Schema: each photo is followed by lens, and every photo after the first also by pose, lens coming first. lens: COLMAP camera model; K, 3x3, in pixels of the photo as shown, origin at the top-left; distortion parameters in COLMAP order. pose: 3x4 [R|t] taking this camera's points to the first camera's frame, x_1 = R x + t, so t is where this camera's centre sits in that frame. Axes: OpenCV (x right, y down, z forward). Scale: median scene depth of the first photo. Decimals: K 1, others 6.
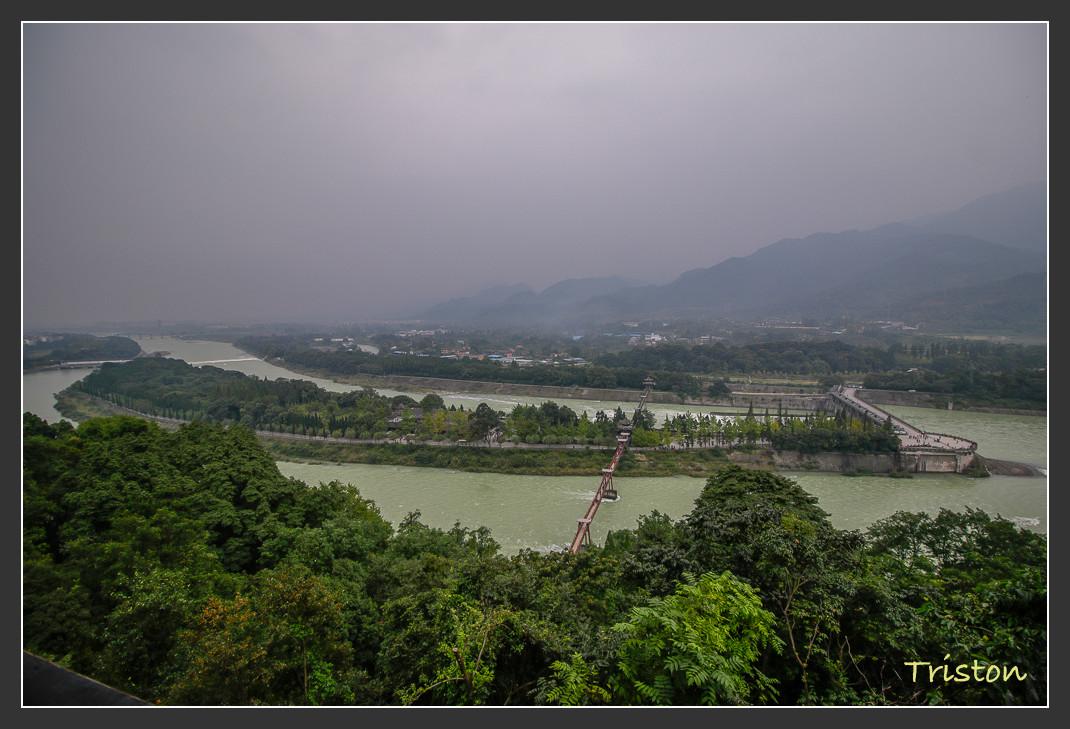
lens RADIAL K [[492.9, 0, 535.0], [0, 492.9, 364.5], [0, 0, 1]] dist [-0.000353, -0.013294]
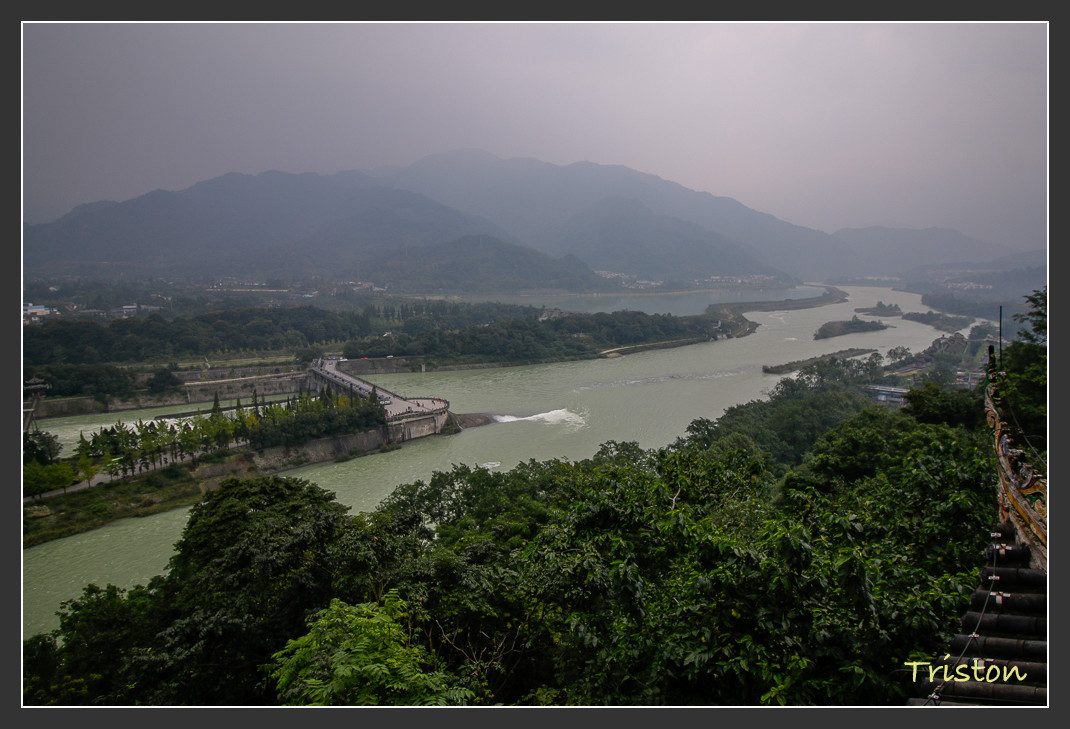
lens RADIAL K [[664.5, 0, 535.0], [0, 664.5, 364.5], [0, 0, 1]] dist [0.000894, -0.000118]
pose [[0.568672, -0.103396, 0.816040, -0.099684], [0.076491, 0.994417, 0.072692, -0.001817], [-0.819000, 0.021082, 0.573405, 0.047513]]
